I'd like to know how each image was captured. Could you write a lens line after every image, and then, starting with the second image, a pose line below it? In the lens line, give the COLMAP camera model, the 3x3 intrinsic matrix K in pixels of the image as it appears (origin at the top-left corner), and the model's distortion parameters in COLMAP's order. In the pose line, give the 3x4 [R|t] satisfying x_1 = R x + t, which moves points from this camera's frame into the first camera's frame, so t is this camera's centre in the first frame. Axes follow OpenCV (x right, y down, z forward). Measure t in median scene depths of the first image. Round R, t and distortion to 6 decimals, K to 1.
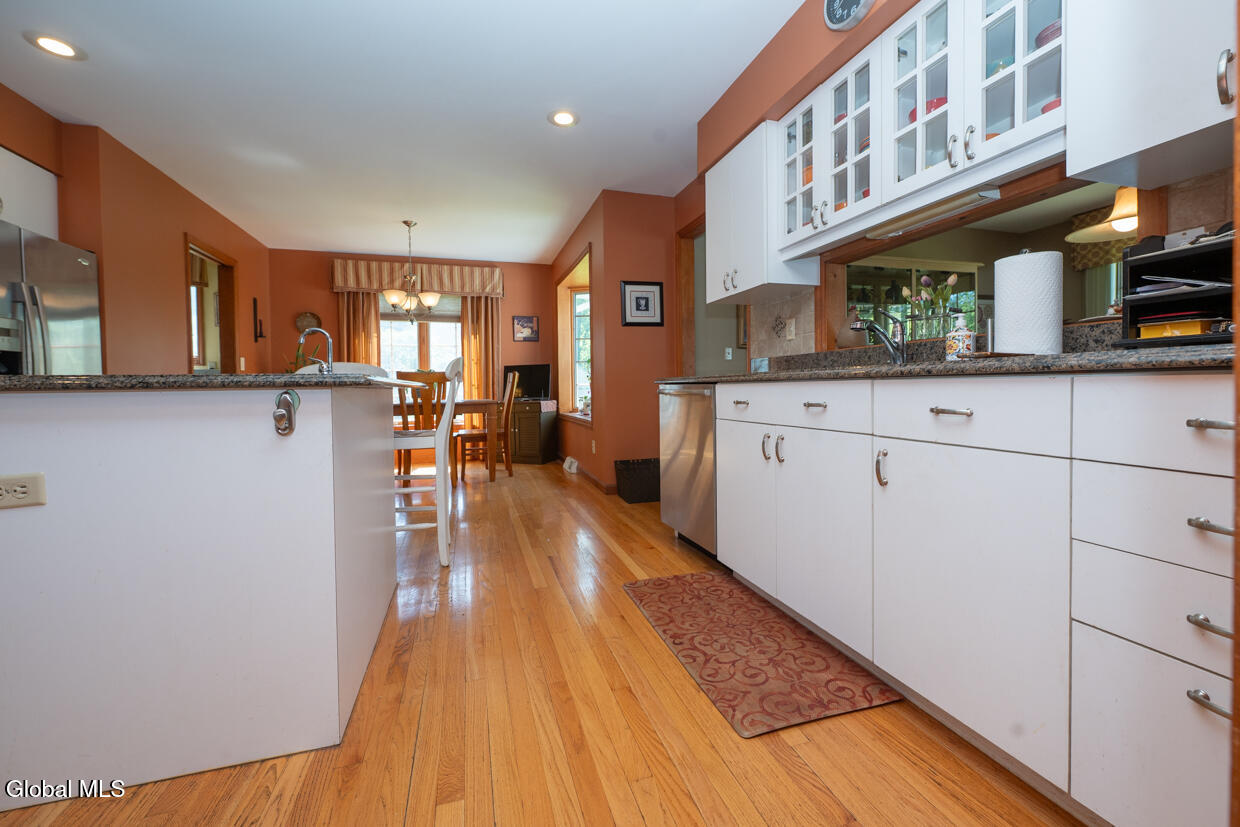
lens RADIAL K [[504.9, 0, 619.9], [0, 504.9, 406.3], [0, 0, 1]] dist [-0.002812, -0.000161]
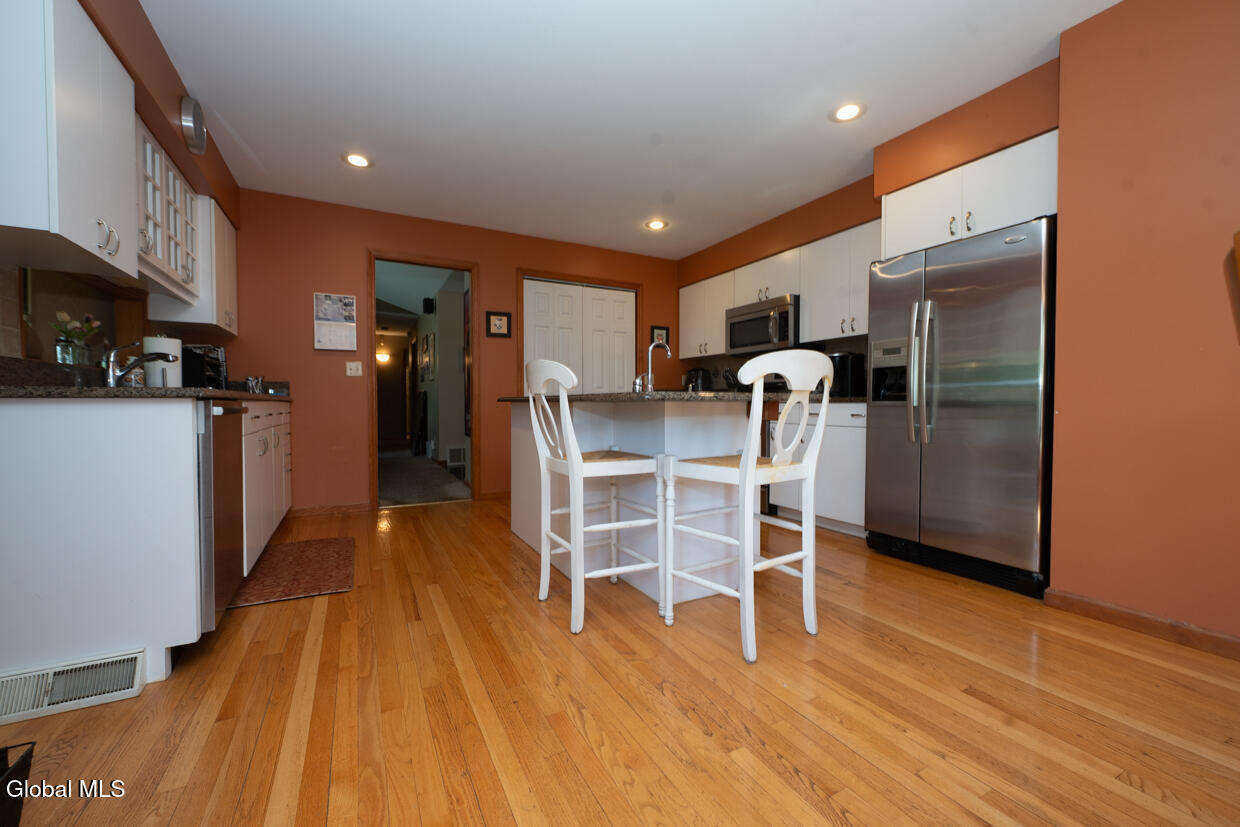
lens RADIAL K [[504.9, 0, 618.6], [0, 504.9, 410.4], [0, 0, 1]] dist [-0.002812, -0.000161]
pose [[-0.984600, 0.005432, -0.174737, -0.168099], [-0.004781, 0.998307, 0.057972, -0.039668], [0.174756, 0.057915, -0.982907, 0.979851]]
